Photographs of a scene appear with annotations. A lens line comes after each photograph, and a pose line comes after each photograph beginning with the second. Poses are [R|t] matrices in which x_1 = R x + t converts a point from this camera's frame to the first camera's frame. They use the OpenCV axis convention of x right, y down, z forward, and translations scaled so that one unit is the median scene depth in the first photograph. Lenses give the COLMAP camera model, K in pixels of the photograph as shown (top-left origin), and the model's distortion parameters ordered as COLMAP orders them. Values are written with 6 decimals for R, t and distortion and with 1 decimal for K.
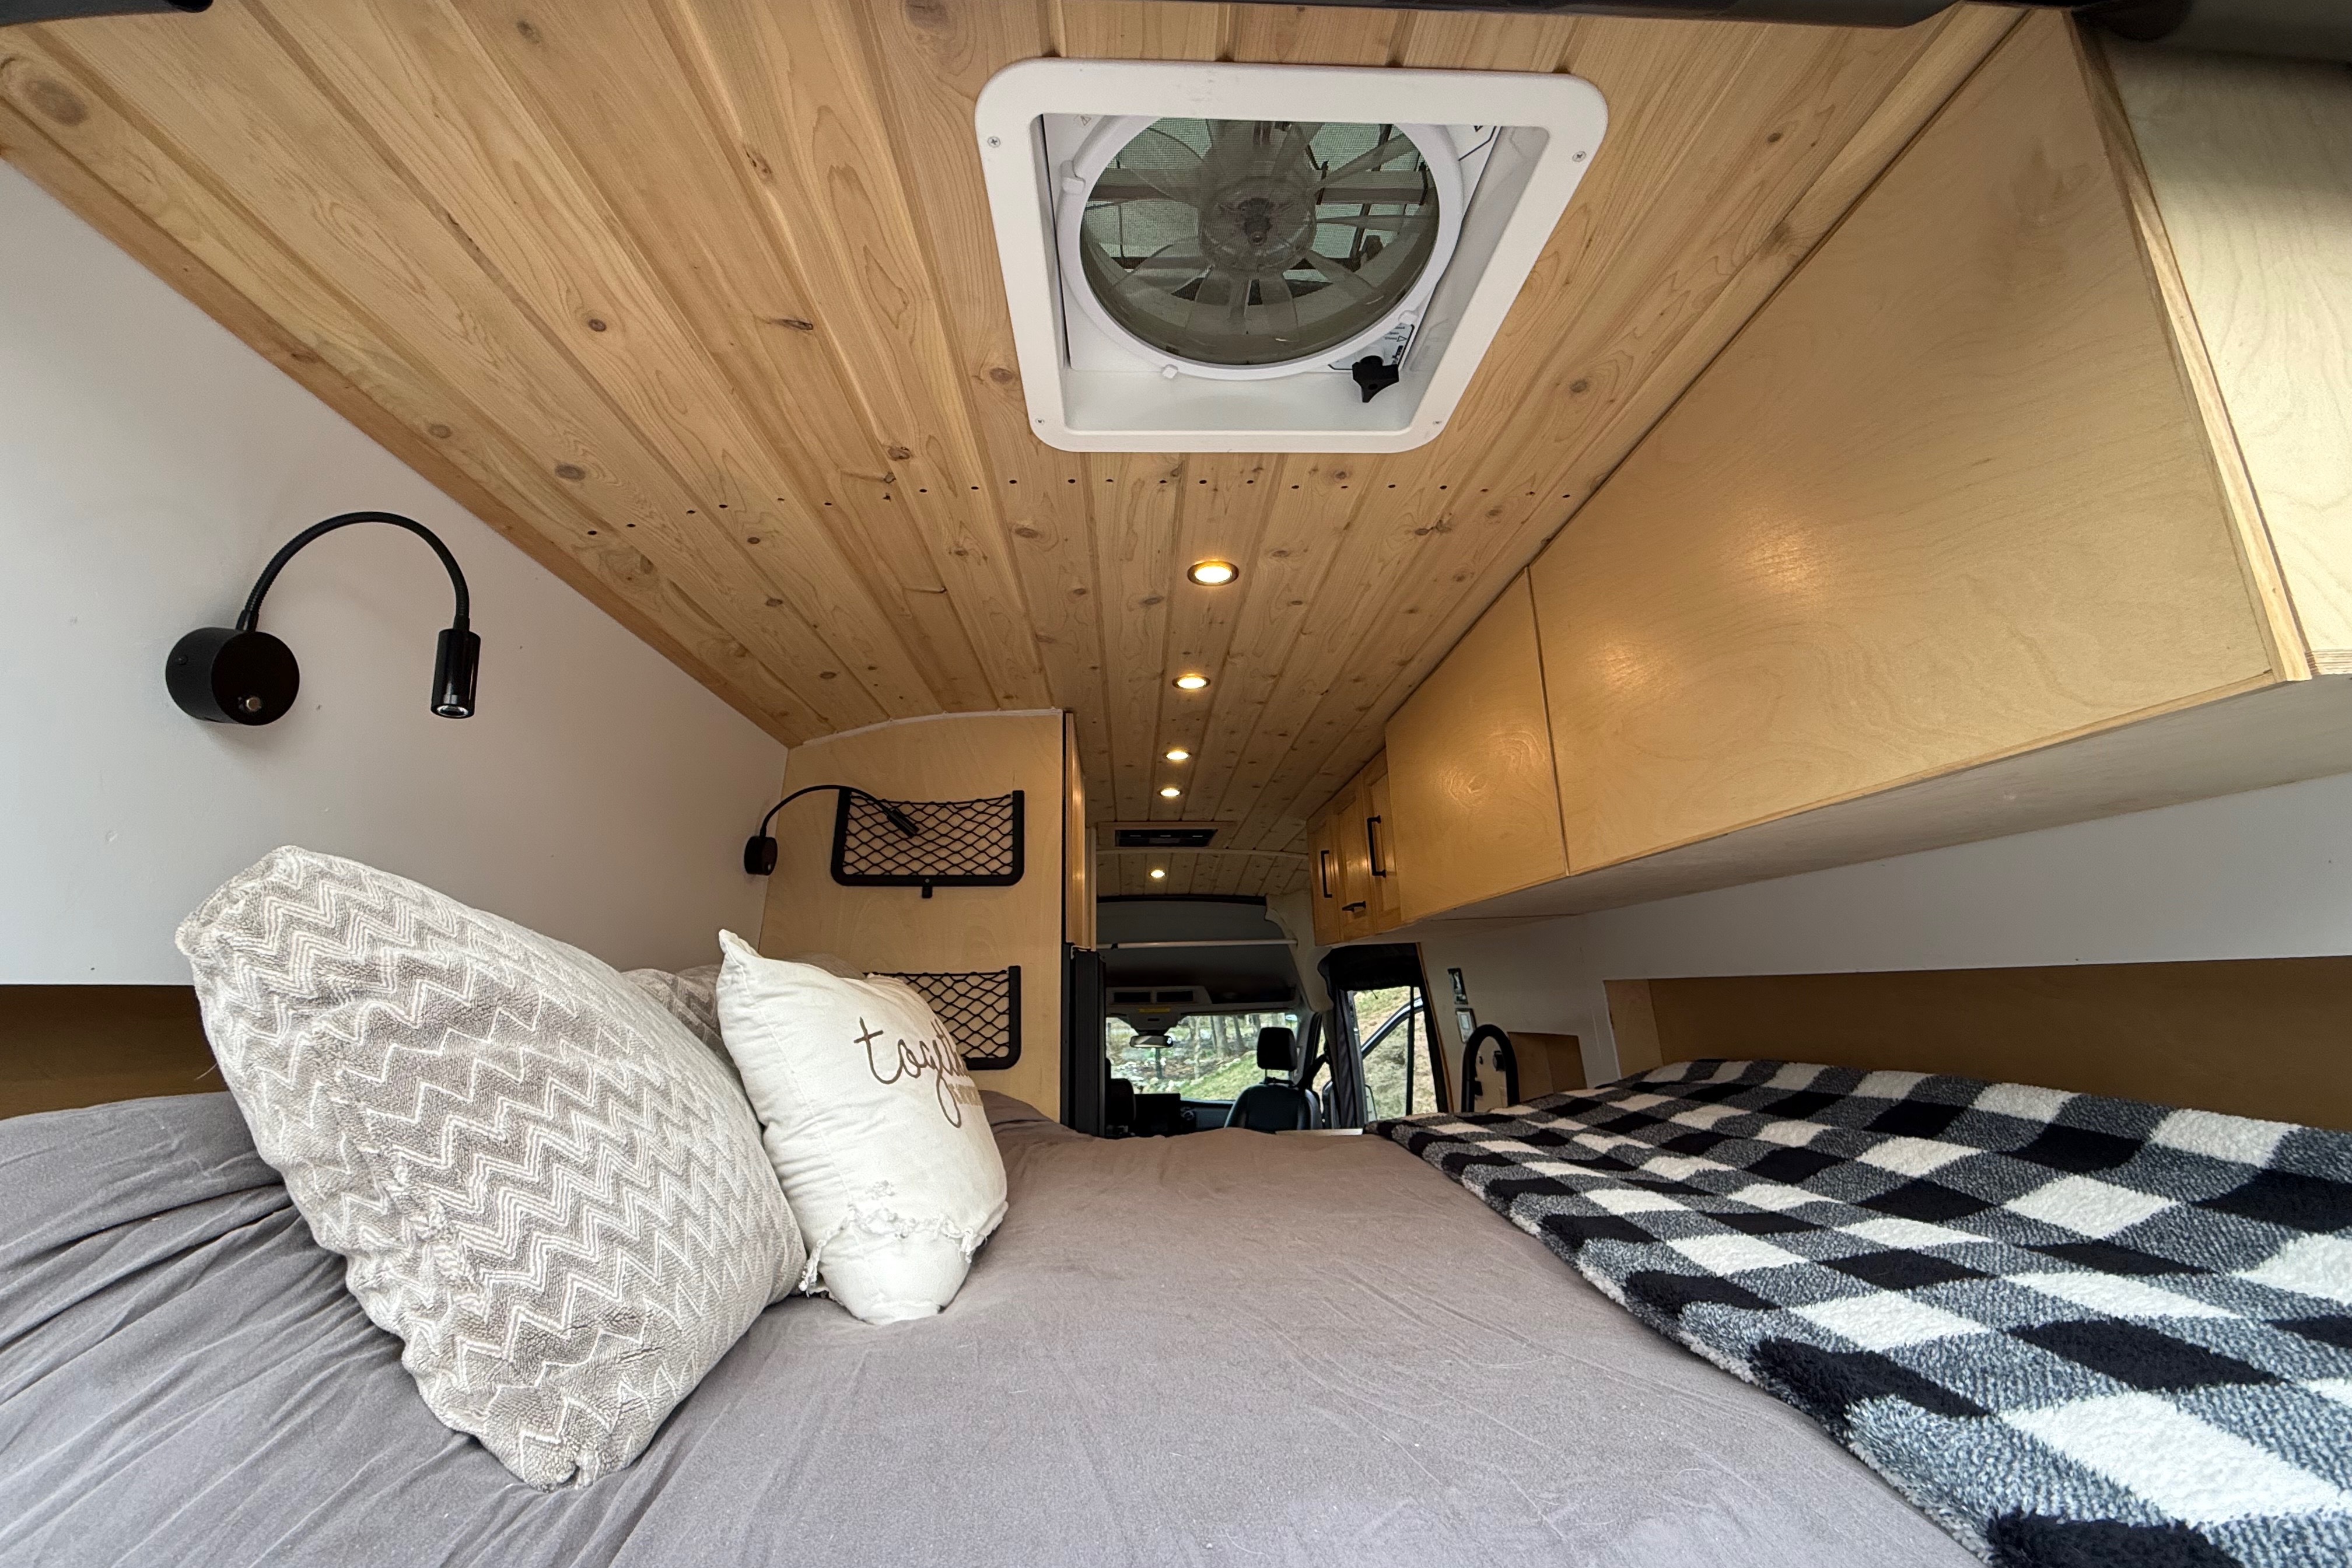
lens RADIAL K [[934.4, 0, 1176.0], [0, 934.4, 784.0], [0, 0, 1]] dist [-0.000627, -0.000189]
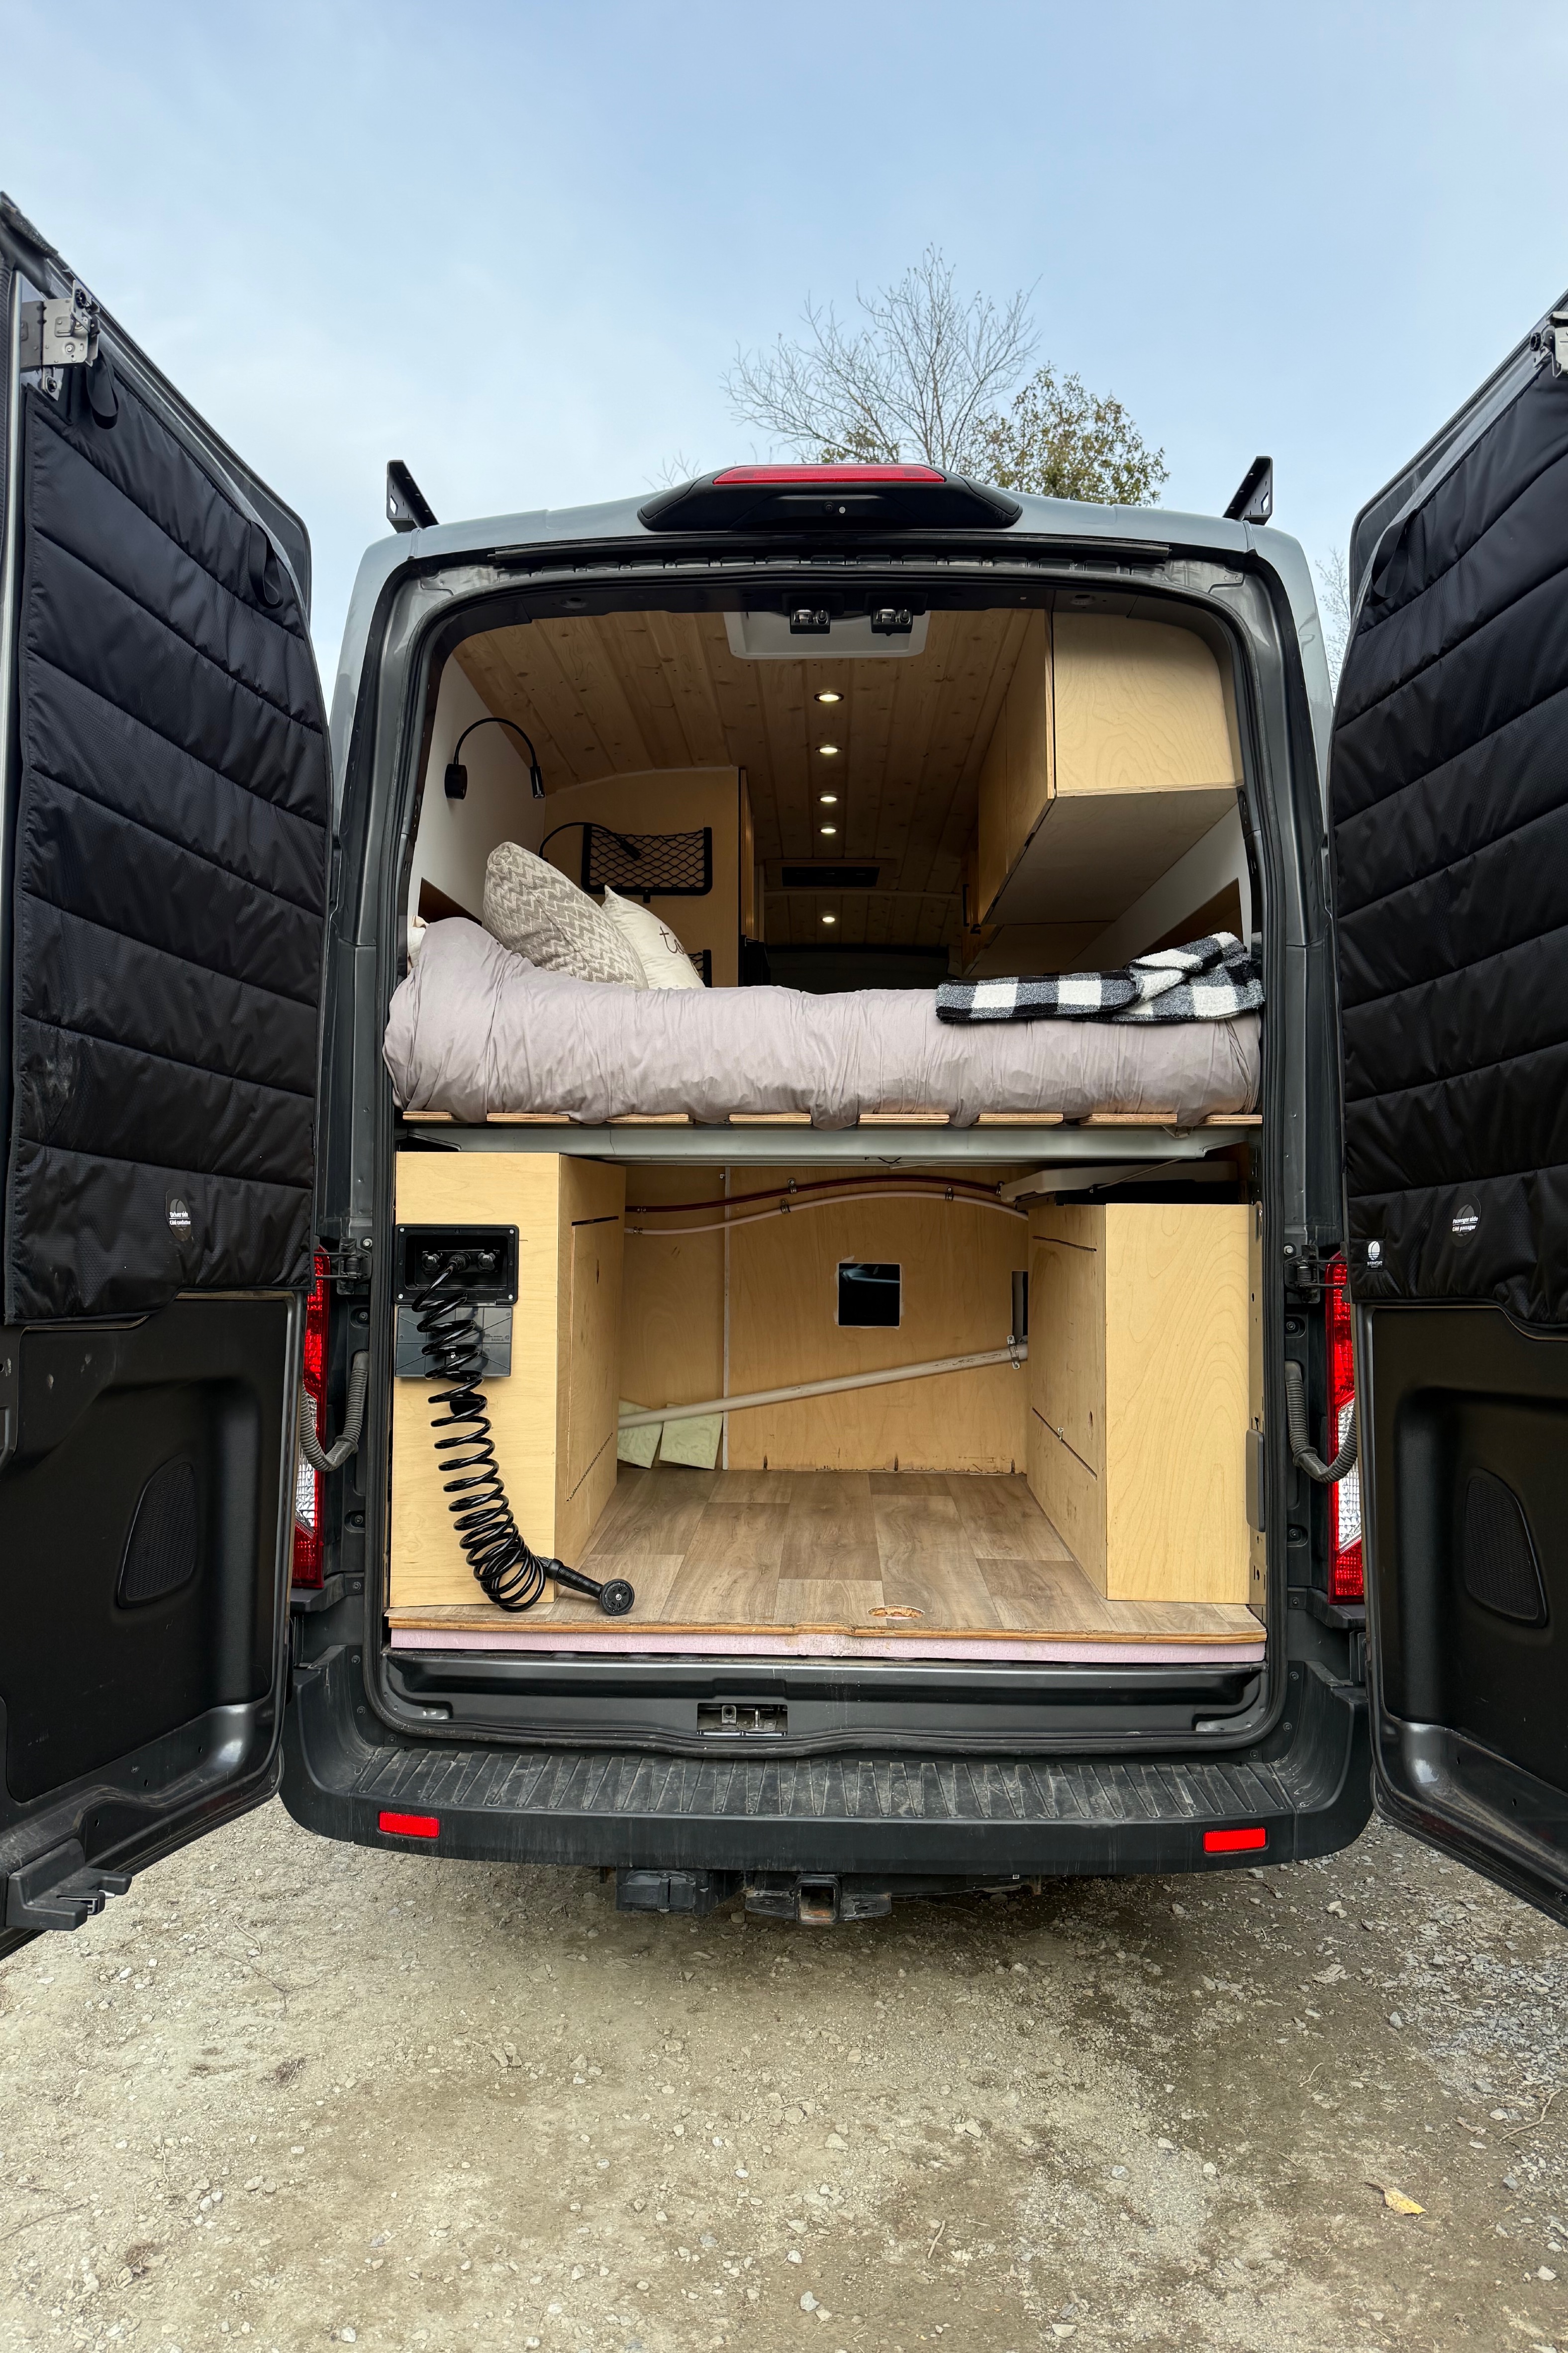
lens RADIAL K [[1770.7, 0, 784.8], [0, 1770.7, 1240.9], [0, 0, 1]] dist [0.102554, -0.212210]
pose [[0.996889, 0.024593, -0.074890, 0.168082], [-0.006643, 0.972916, 0.231062, -0.007175], [0.078544, -0.229845, 0.970053, -1.782672]]
